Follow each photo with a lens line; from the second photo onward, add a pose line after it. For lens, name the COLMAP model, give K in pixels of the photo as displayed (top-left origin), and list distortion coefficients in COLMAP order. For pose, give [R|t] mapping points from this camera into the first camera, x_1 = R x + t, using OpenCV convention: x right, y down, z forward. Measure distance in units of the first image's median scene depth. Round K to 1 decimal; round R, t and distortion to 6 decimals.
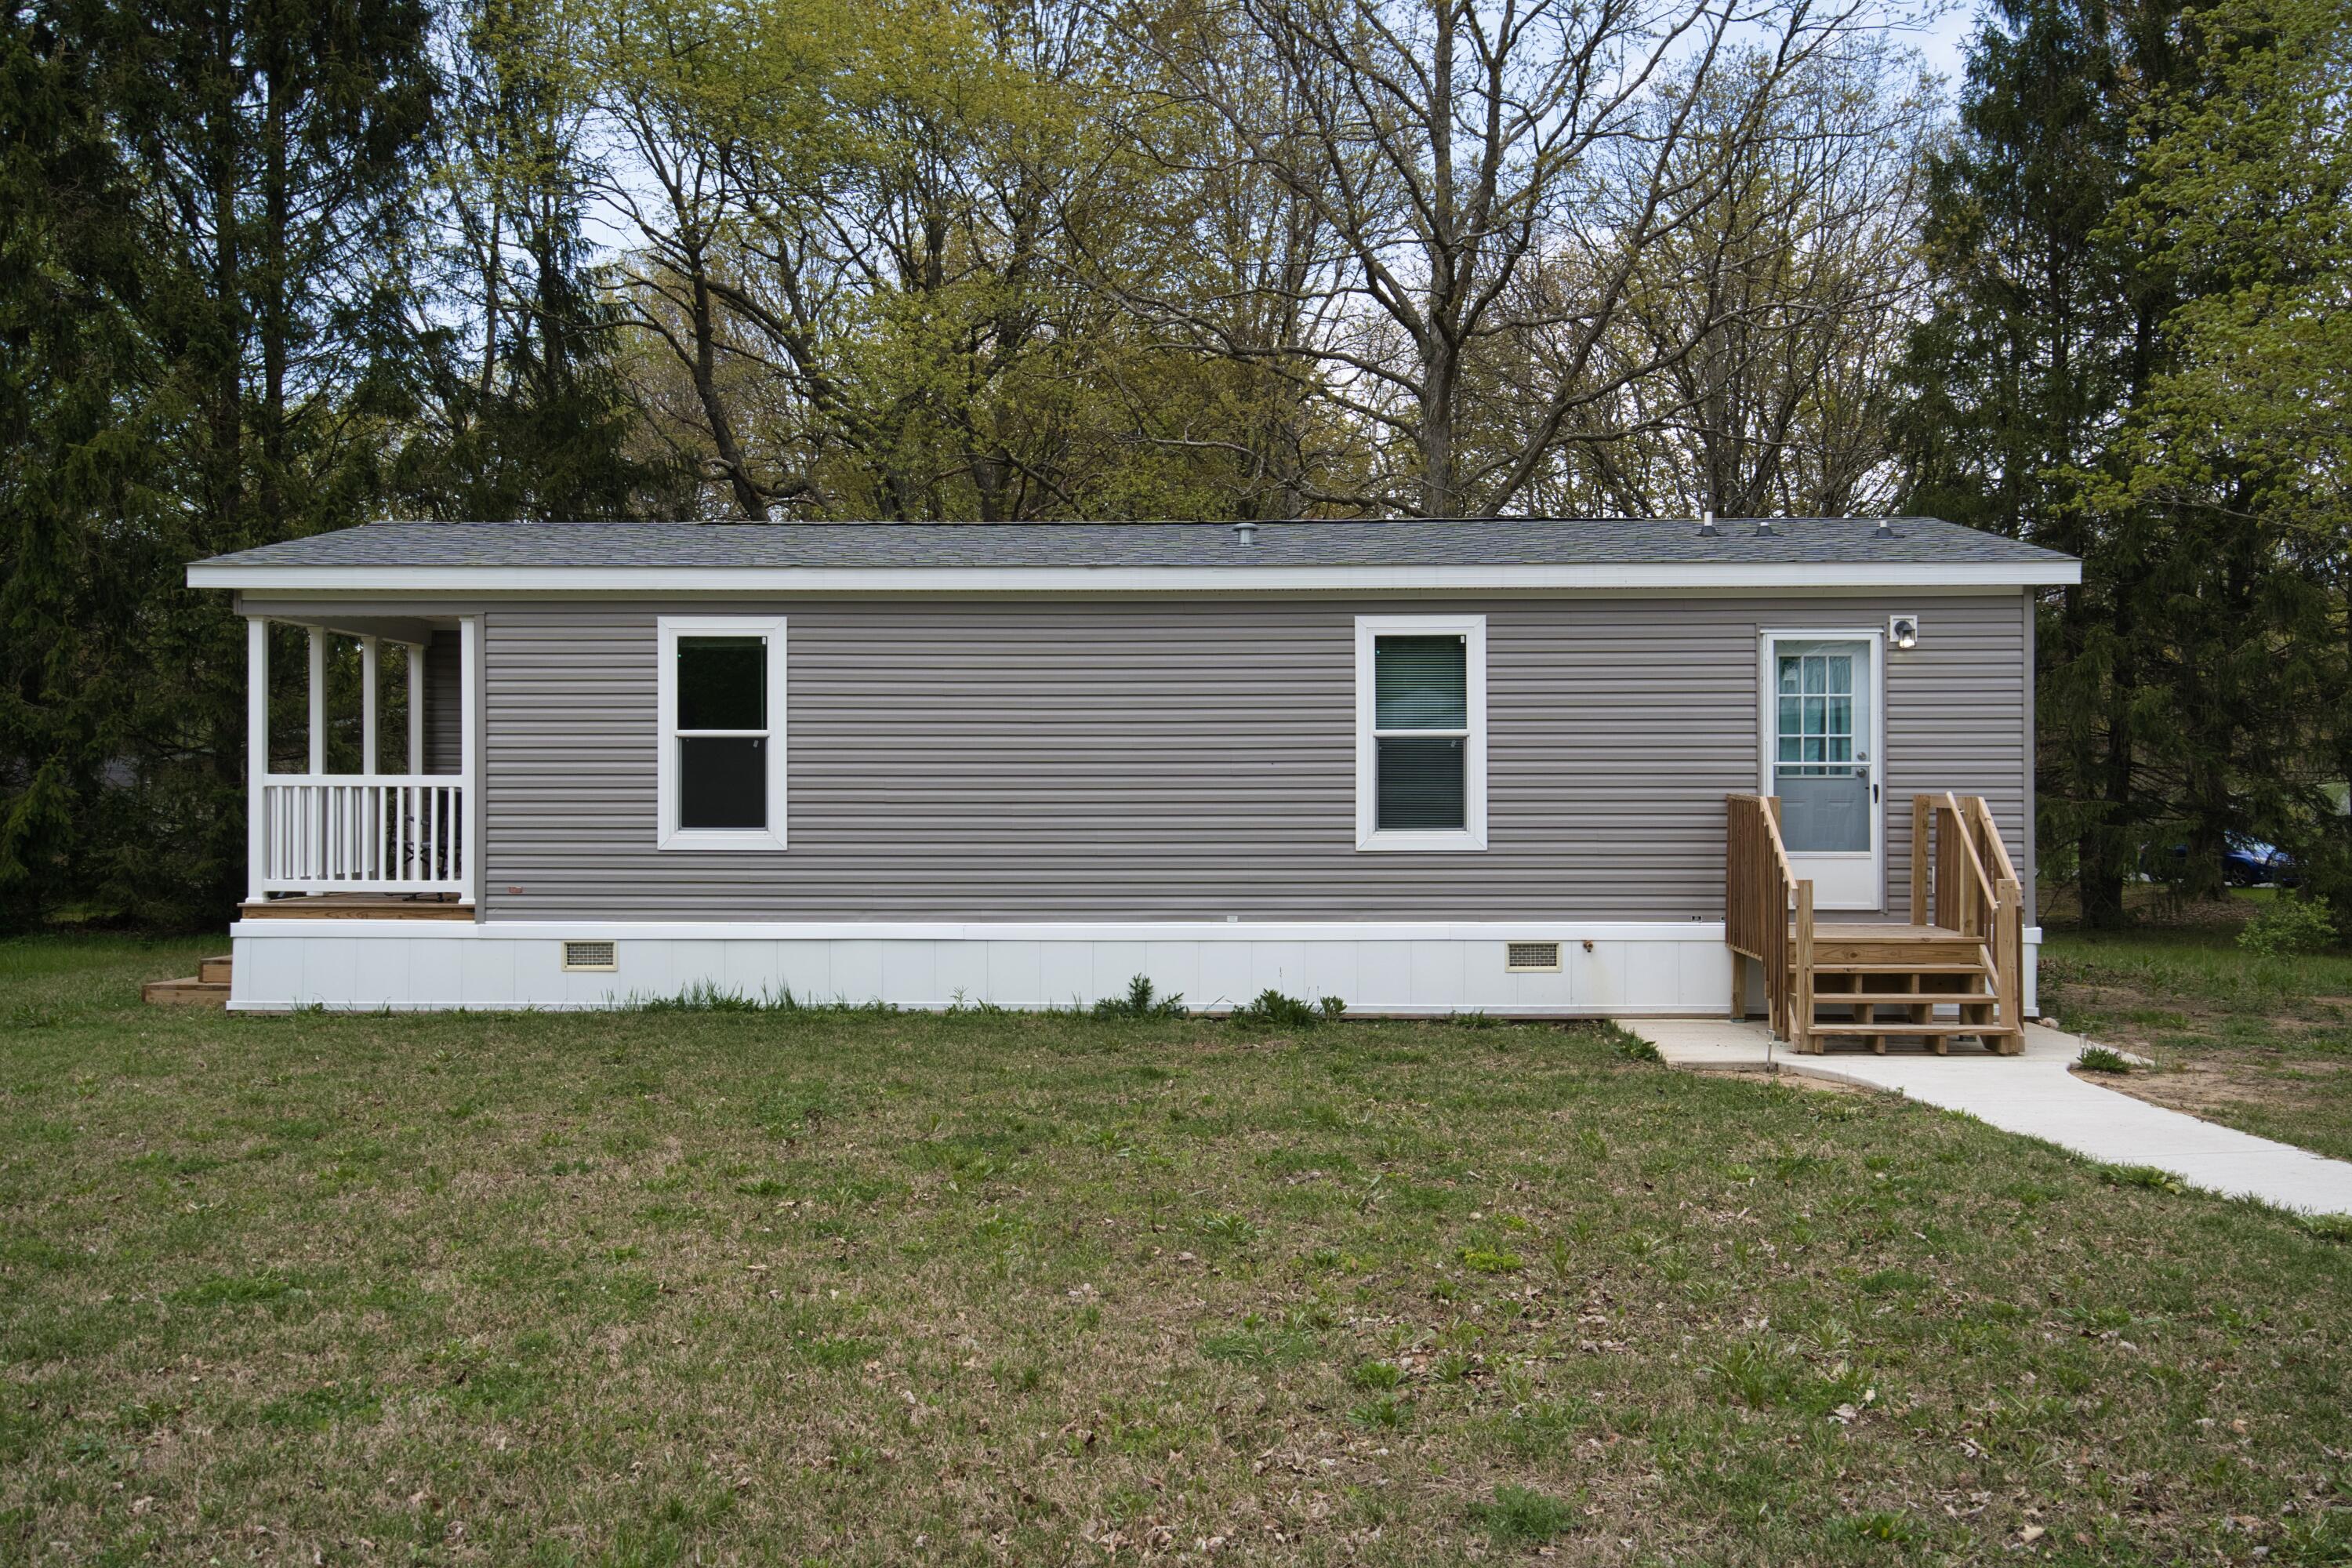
lens RADIAL K [[2257.1, 0, 1176.0], [0, 2257.1, 784.0], [0, 0, 1]] dist [0.049276, -0.021882]
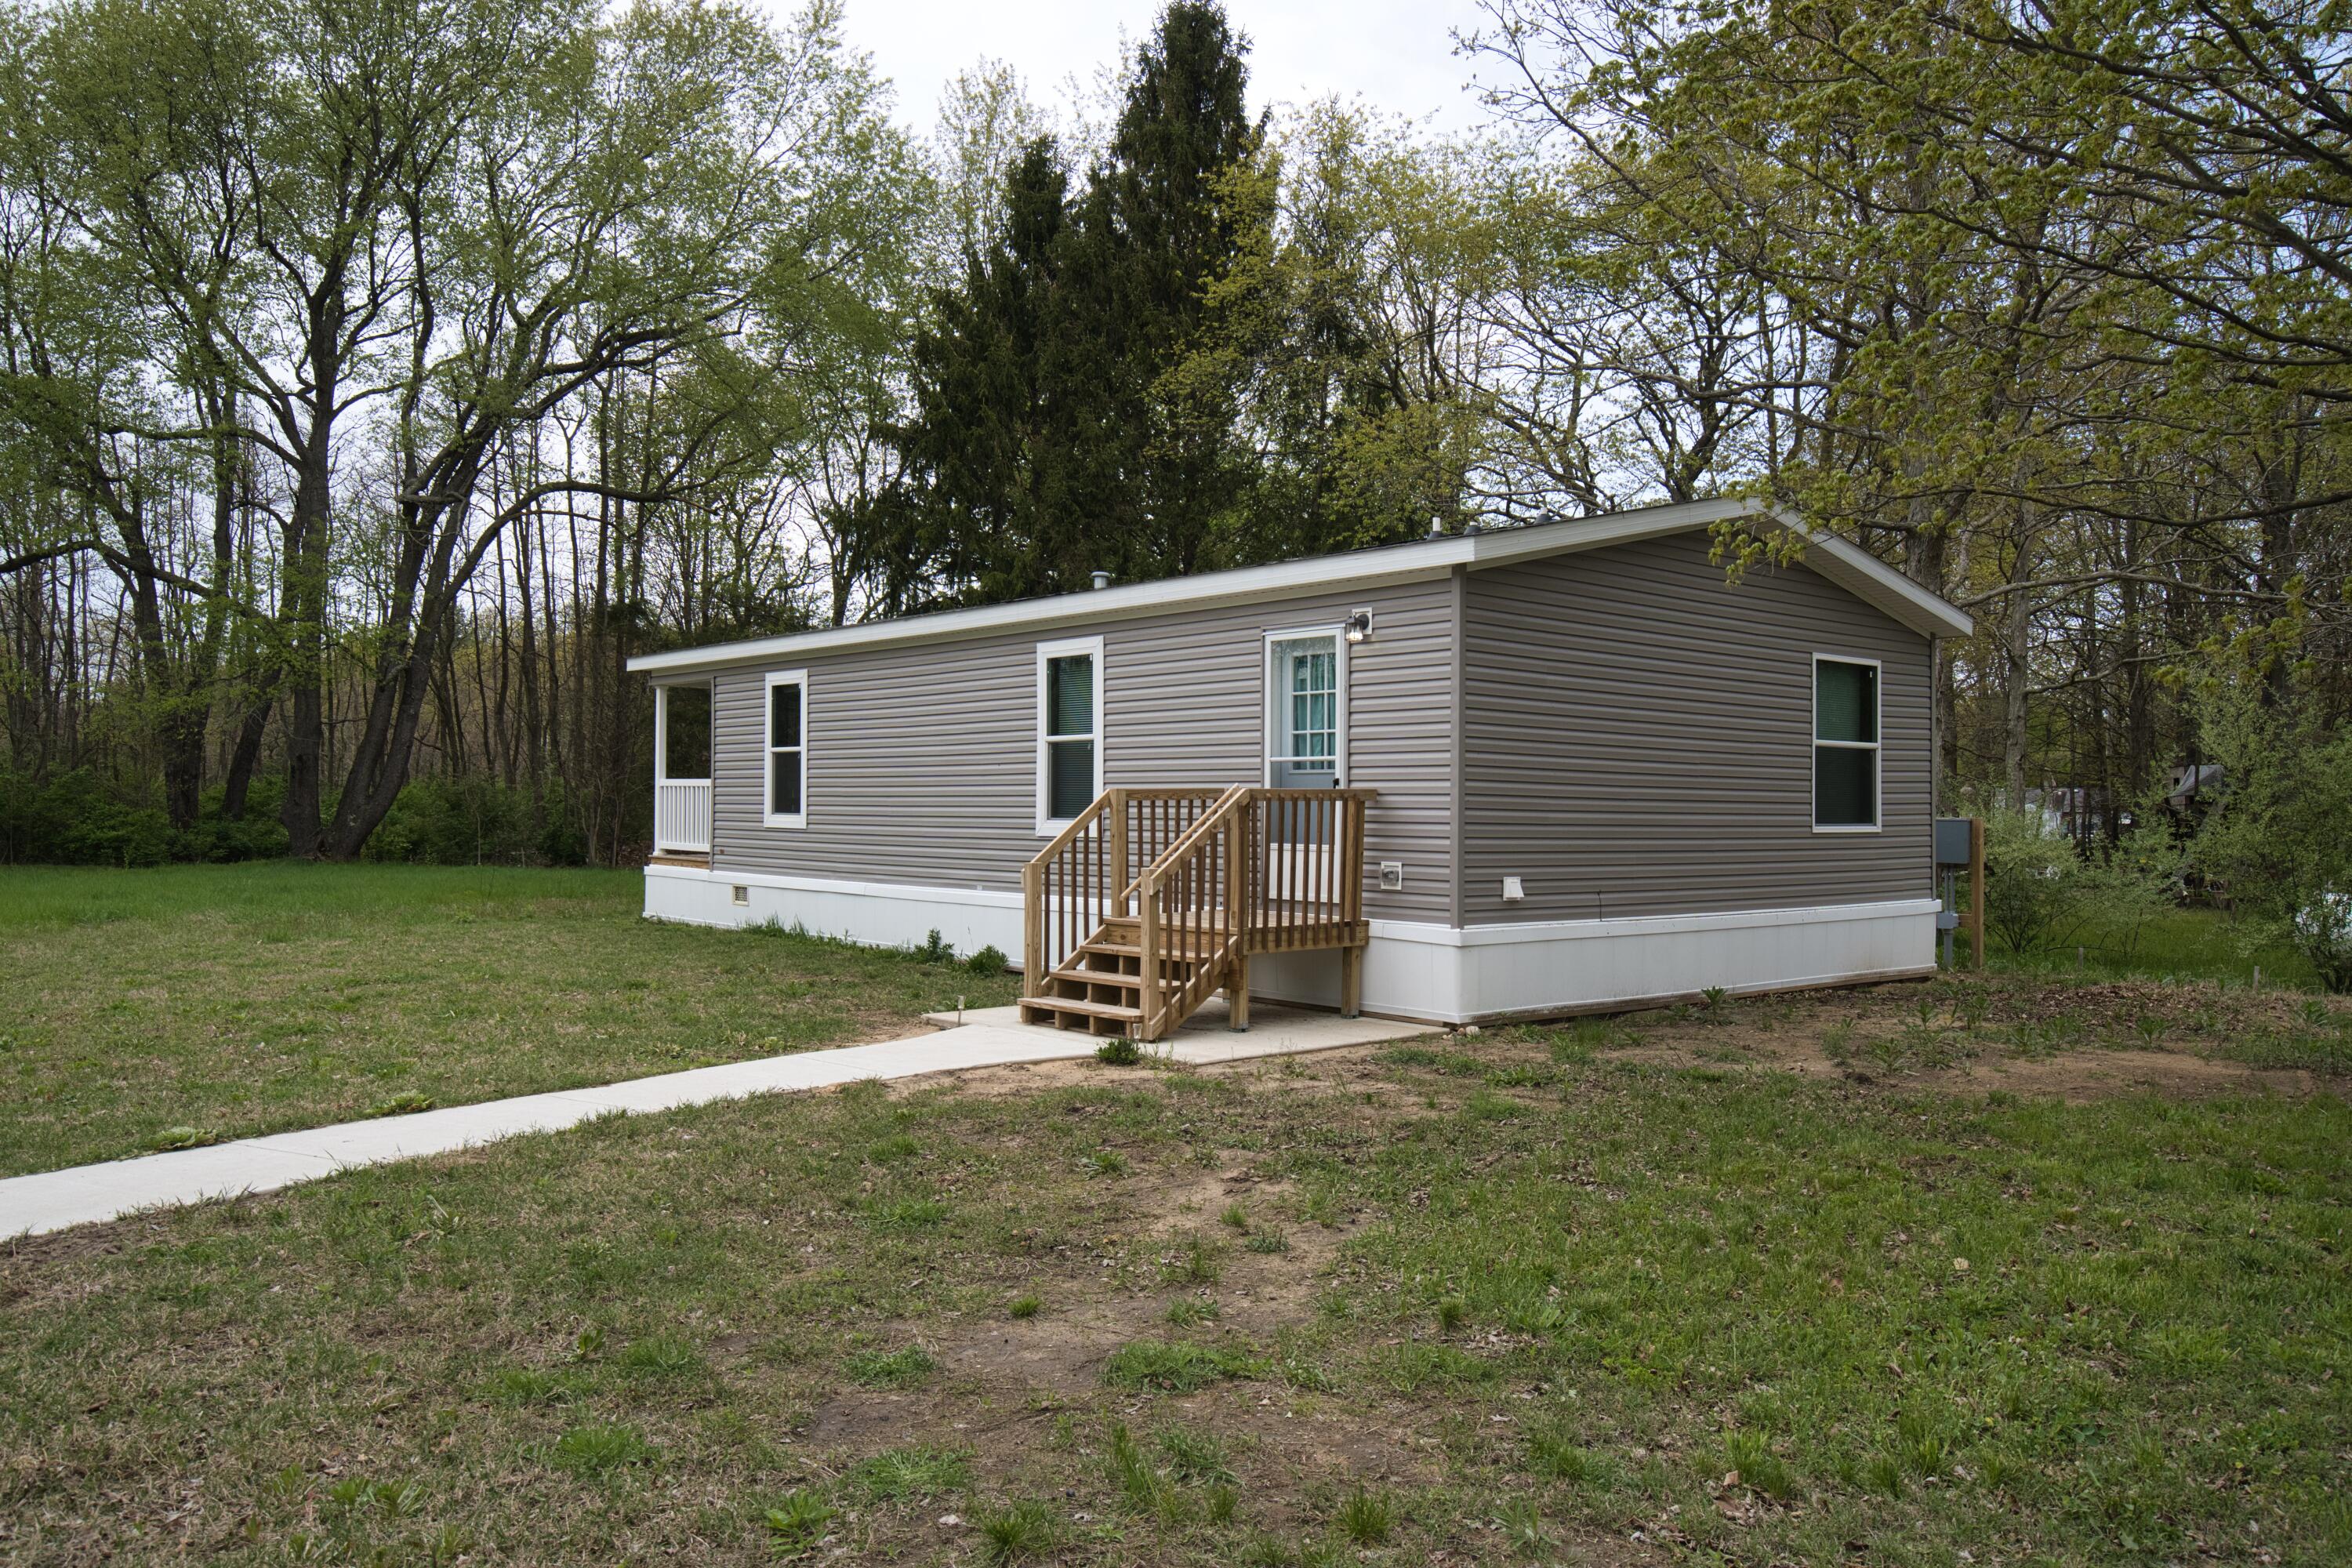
lens RADIAL K [[1698.6, 0, 1176.0], [0, 1698.6, 784.0], [0, 0, 1]] dist [0.005783, 0.002865]
pose [[0.684094, -0.004317, -0.729381, 0.798172], [-0.000832, 0.999977, -0.006699, 0.007703], [0.729393, 0.005189, 0.684075, 0.426350]]
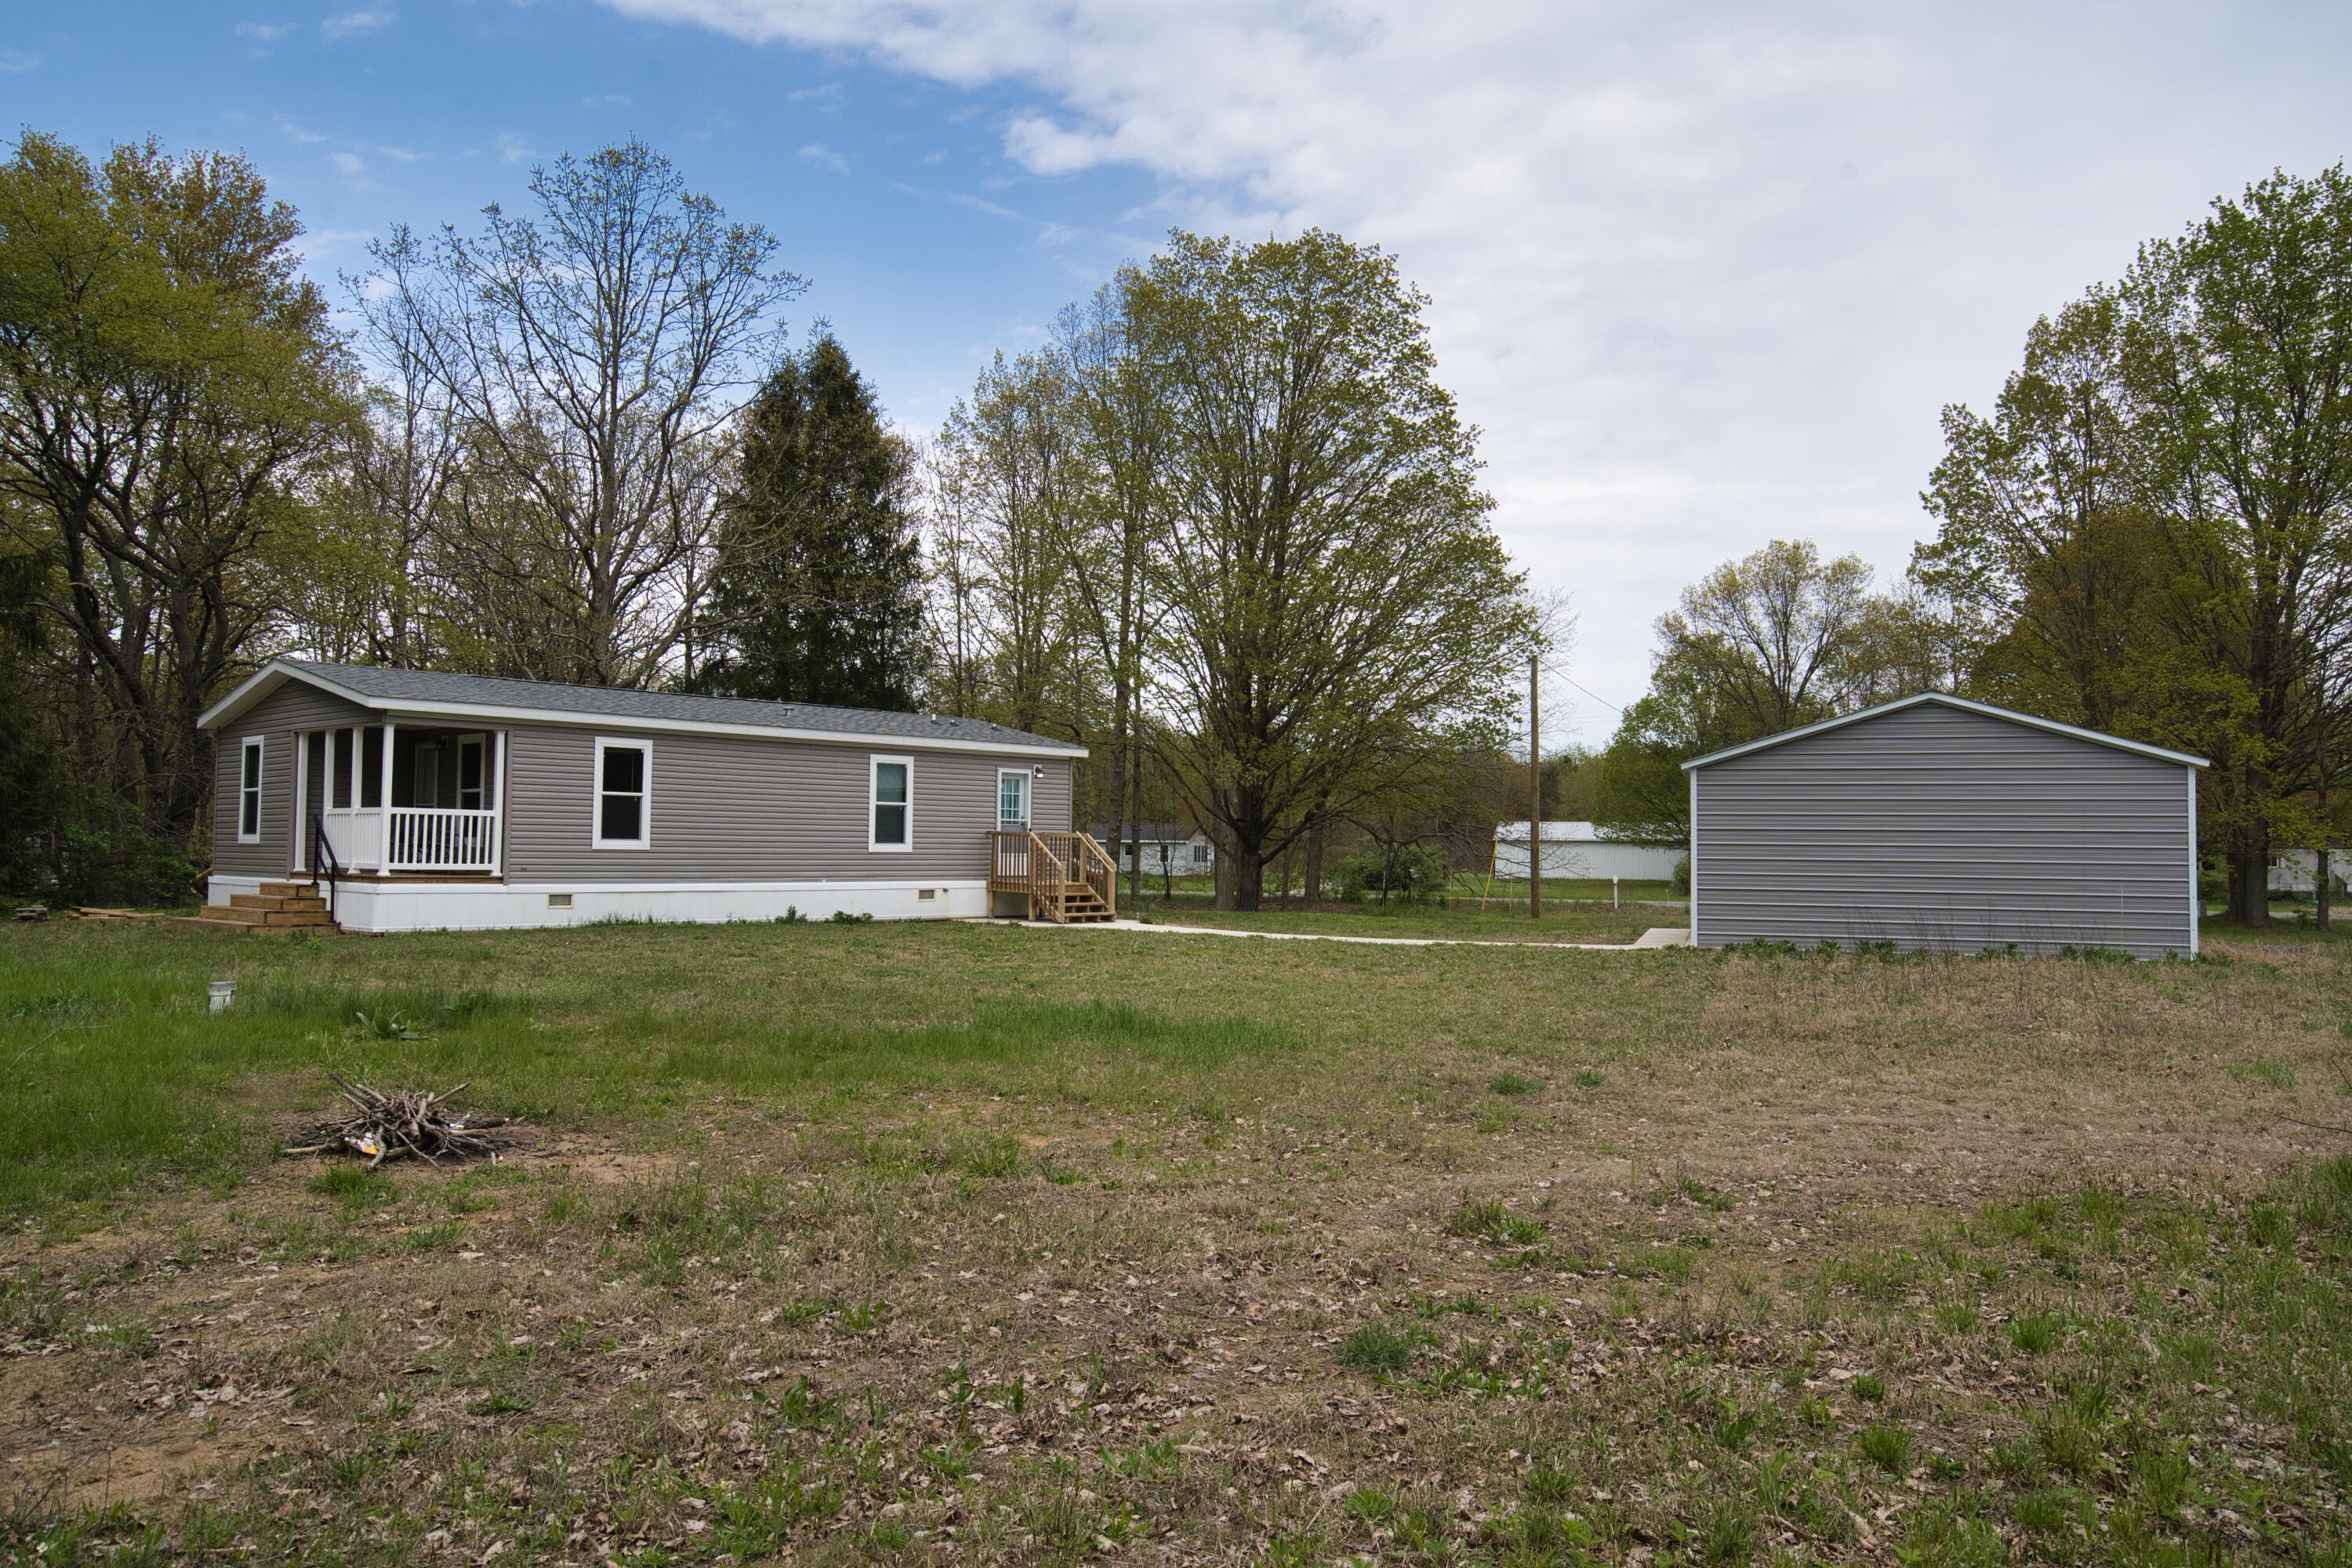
lens RADIAL K [[1652.8, 0, 1176.0], [0, 1652.8, 784.0], [0, 0, 1]] dist [-0.000674, -0.000107]
pose [[0.656104, 0.037790, 0.753724, -1.031138], [-0.028818, 0.999272, -0.025016, -0.008119], [-0.754120, -0.005308, 0.656715, -0.400292]]
